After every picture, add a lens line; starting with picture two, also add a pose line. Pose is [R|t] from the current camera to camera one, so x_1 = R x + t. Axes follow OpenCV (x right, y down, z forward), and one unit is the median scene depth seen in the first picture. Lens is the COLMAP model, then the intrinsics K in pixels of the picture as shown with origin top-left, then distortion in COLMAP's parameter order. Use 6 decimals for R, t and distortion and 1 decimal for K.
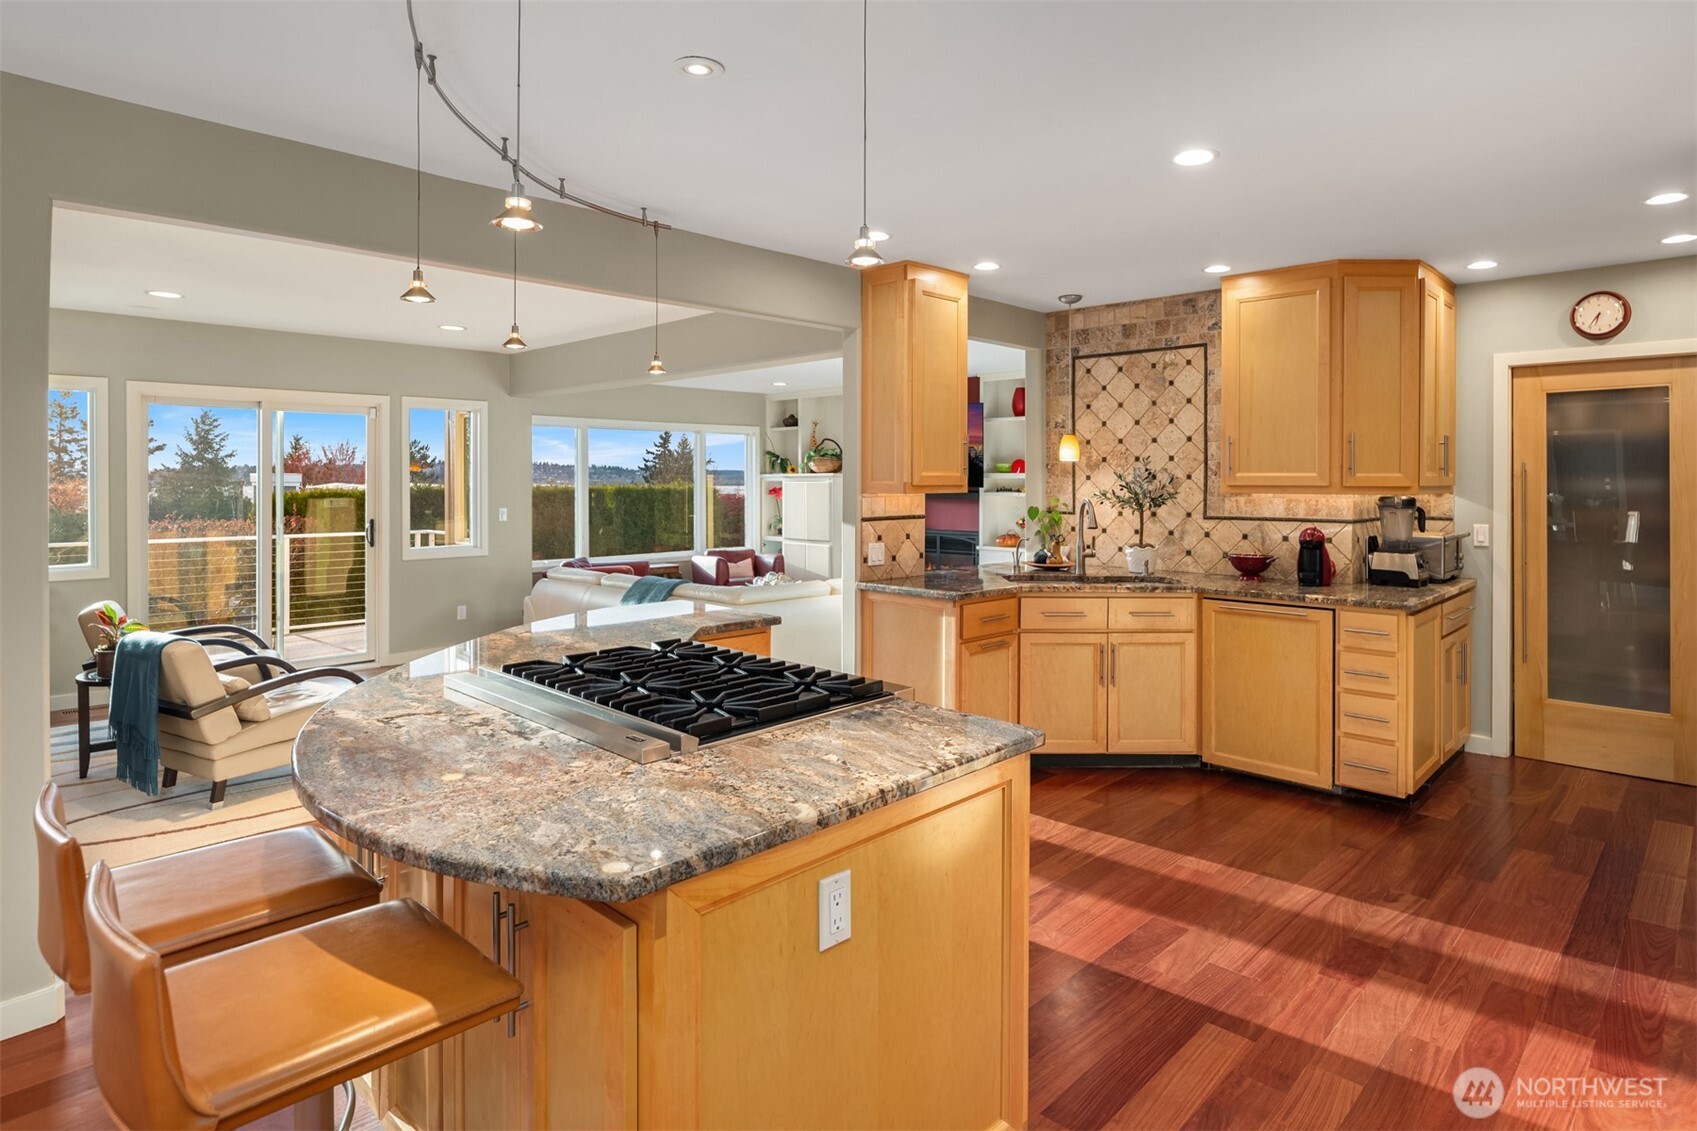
lens RADIAL K [[929.2, 0, 851.3], [0, 929.2, 451.4], [0, 0, 1]] dist [-0.001595, -0.000833]
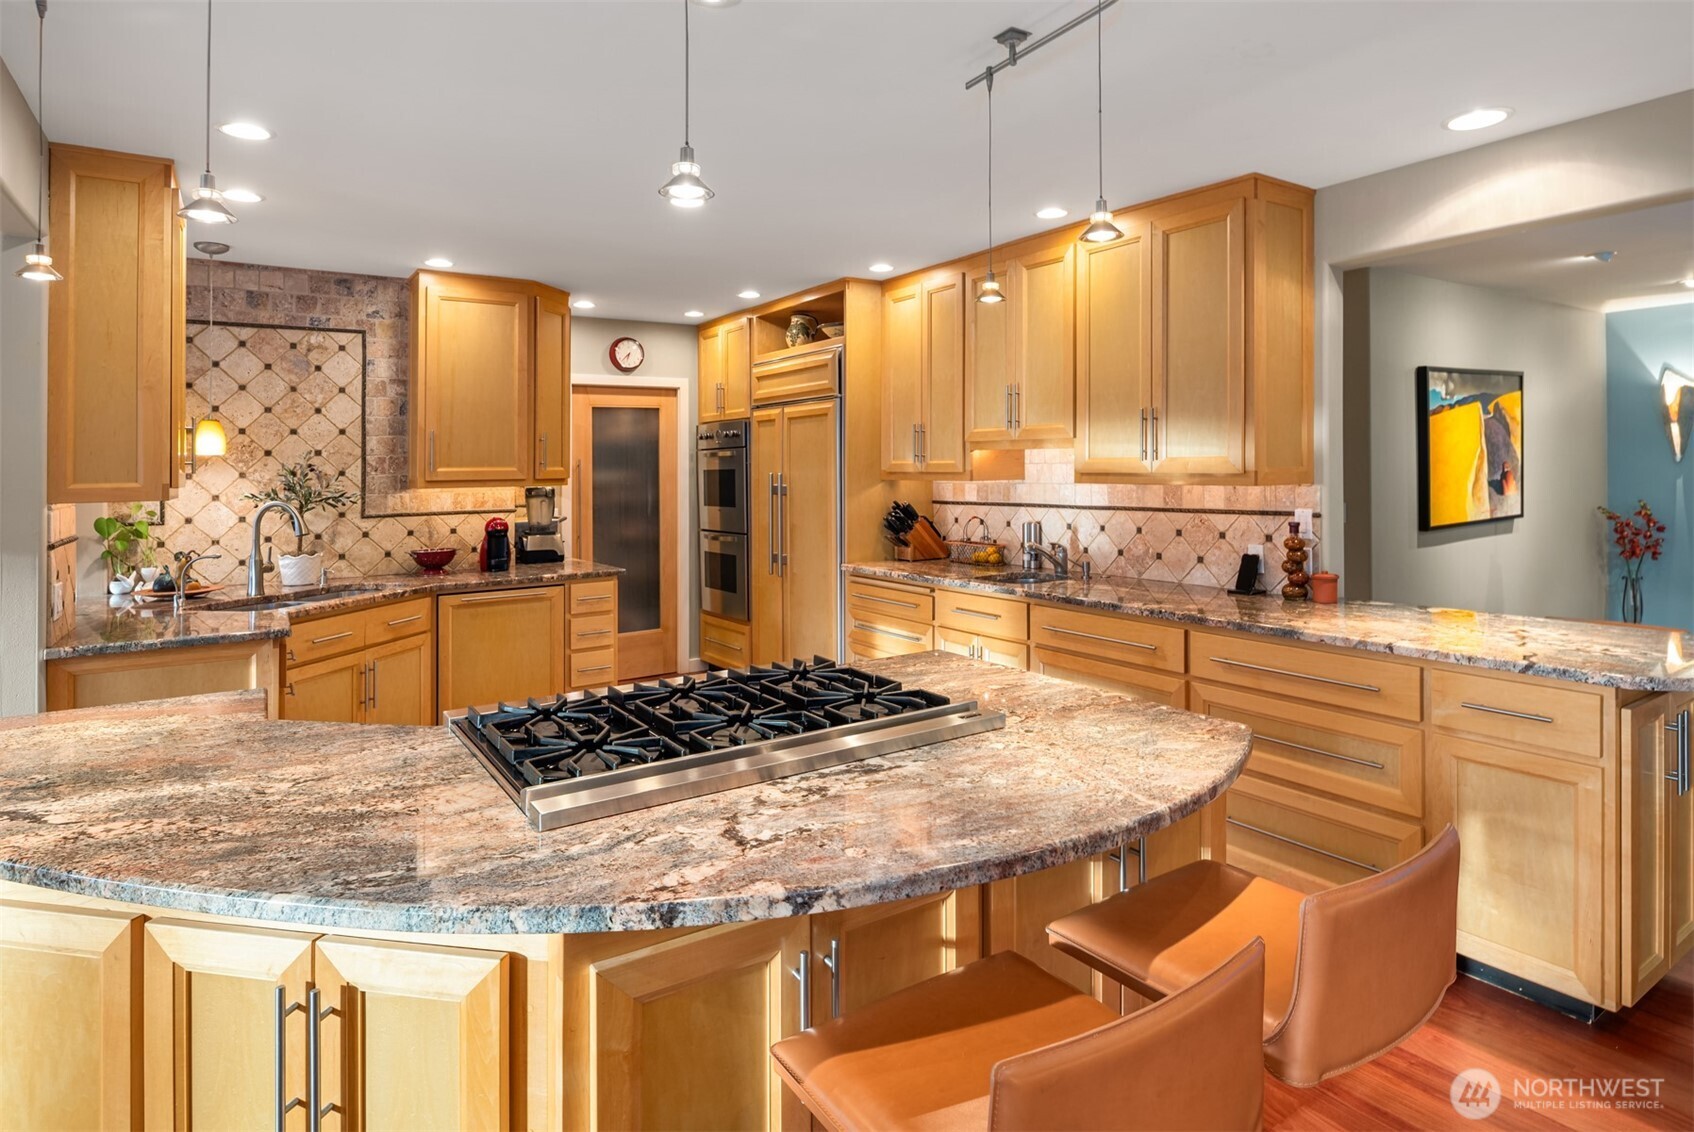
lens RADIAL K [[934.6, 0, 877.0], [0, 934.6, 418.0], [0, 0, 1]] dist [-0.001704, -0.001473]
pose [[0.193222, 0.047245, 0.980017, -0.437387], [-0.014140, 0.998870, -0.045366, 0.007417], [-0.981053, -0.005092, 0.193671, 0.306219]]
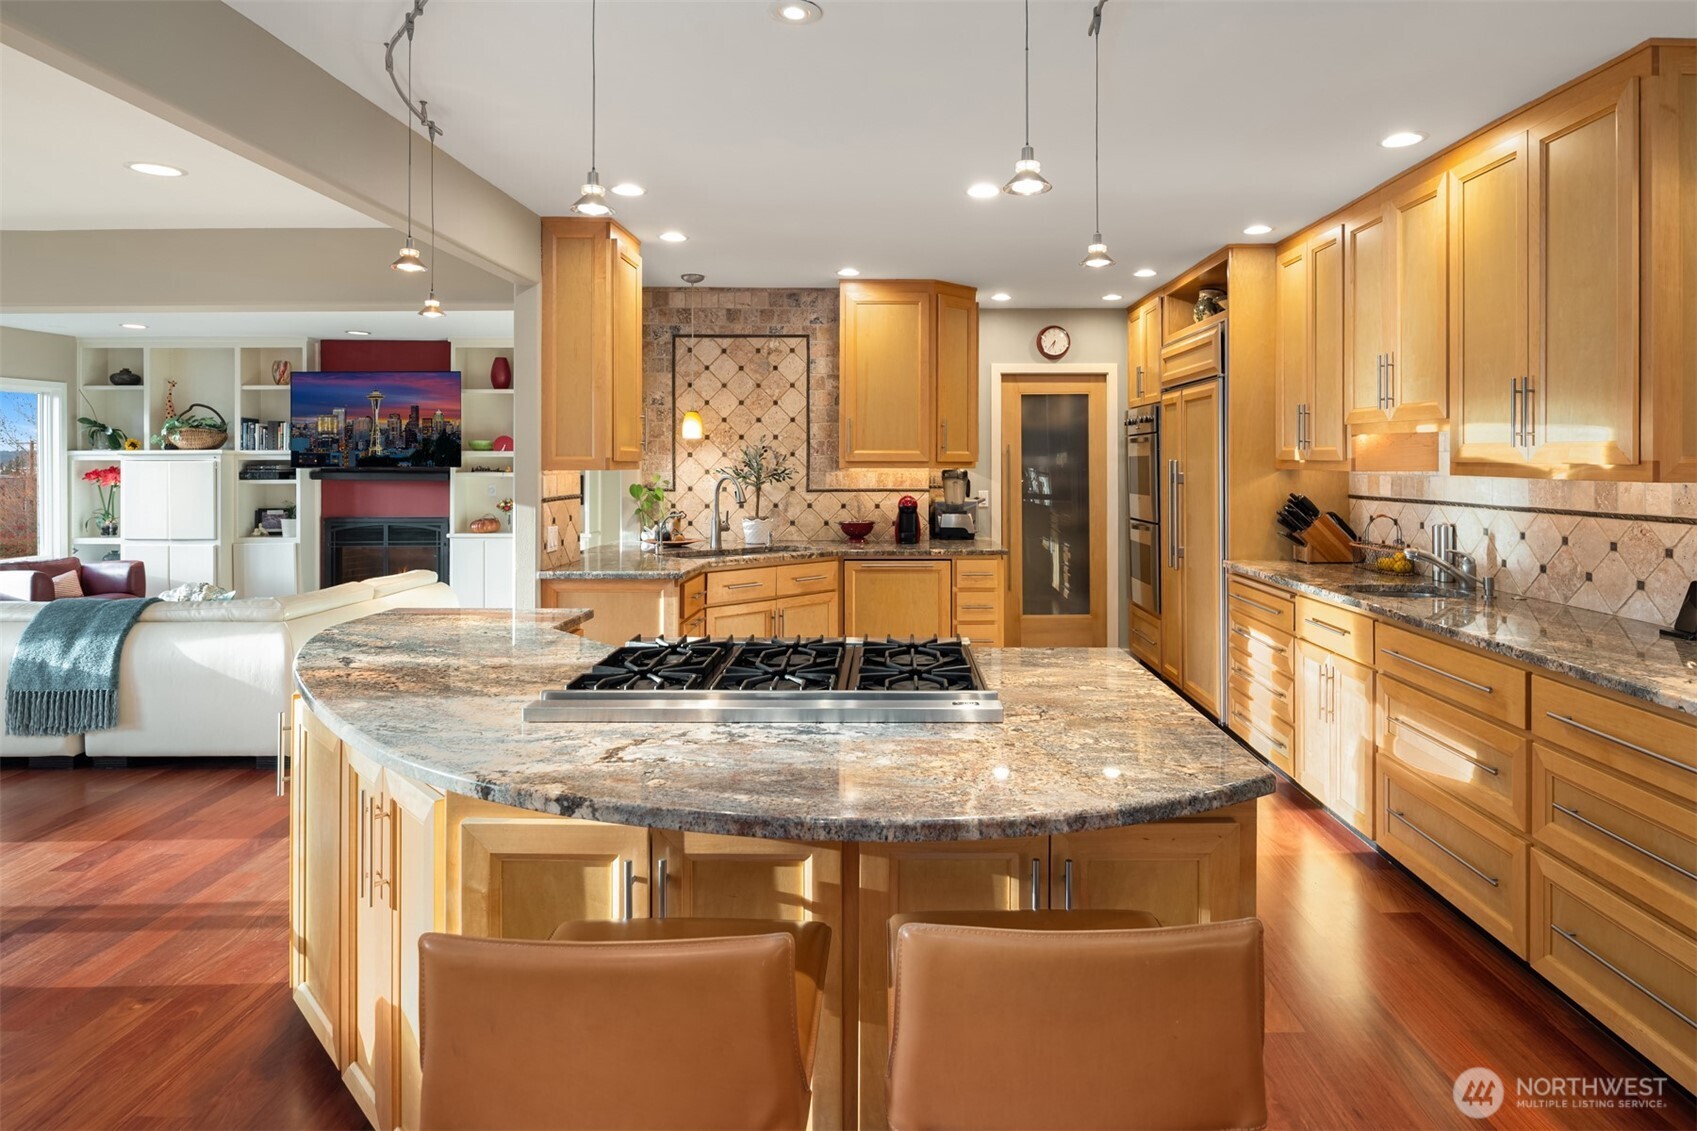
lens RADIAL K [[948.0, 0, 895.5], [0, 948.0, 421.9], [0, 0, 1]] dist [0.000335, -0.000906]
pose [[0.710541, 0.027659, 0.703112, -0.342638], [-0.020309, 0.999617, -0.018799, 0.007832], [-0.703363, -0.000922, 0.710830, 0.113189]]
